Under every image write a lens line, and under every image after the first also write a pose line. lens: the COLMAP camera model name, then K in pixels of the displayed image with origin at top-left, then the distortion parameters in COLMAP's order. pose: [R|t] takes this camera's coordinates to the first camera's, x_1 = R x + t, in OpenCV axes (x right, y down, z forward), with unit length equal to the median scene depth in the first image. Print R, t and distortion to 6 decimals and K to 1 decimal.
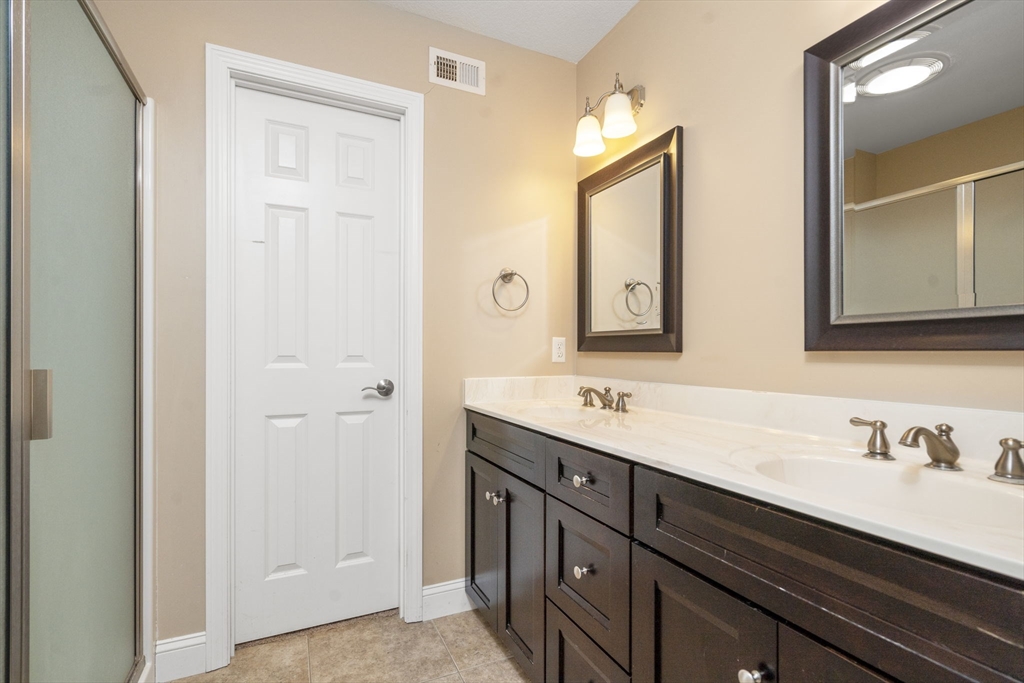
lens RADIAL K [[484.1, 0, 512.0], [0, 484.1, 341.5], [0, 0, 1]] dist [-0.006593, 0.000550]
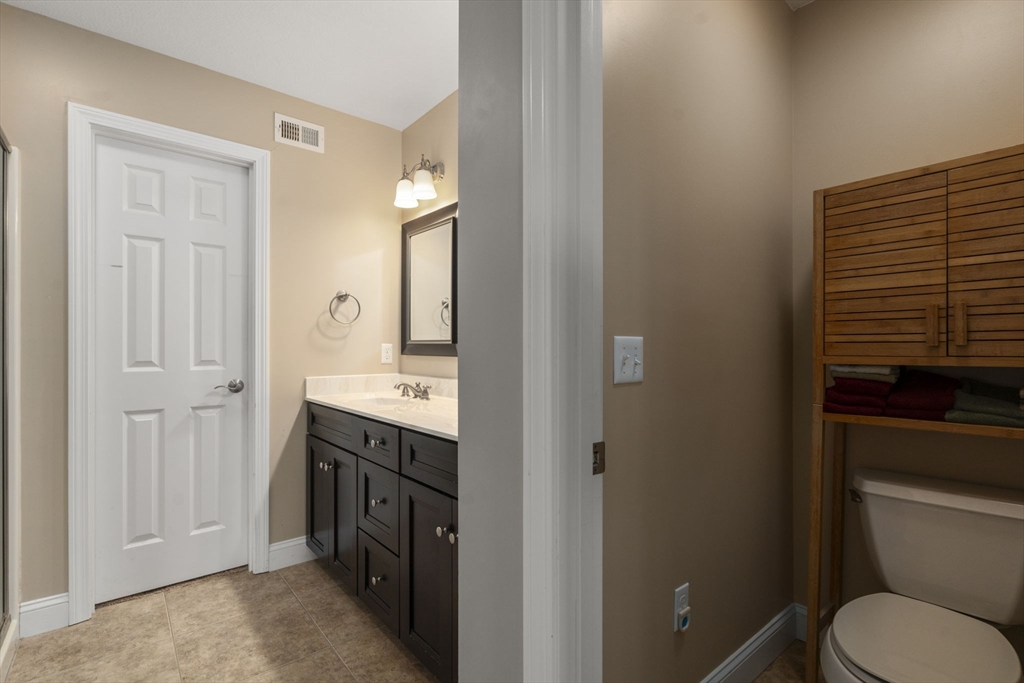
lens RADIAL K [[477.9, 0, 509.3], [0, 477.9, 339.4], [0, 0, 1]] dist [-0.001383, 0.000594]
pose [[0.967562, 0.001964, 0.252627, 0.110437], [-0.003279, 0.999983, 0.004786, -0.033529], [-0.252613, -0.005459, 0.967552, -0.375275]]
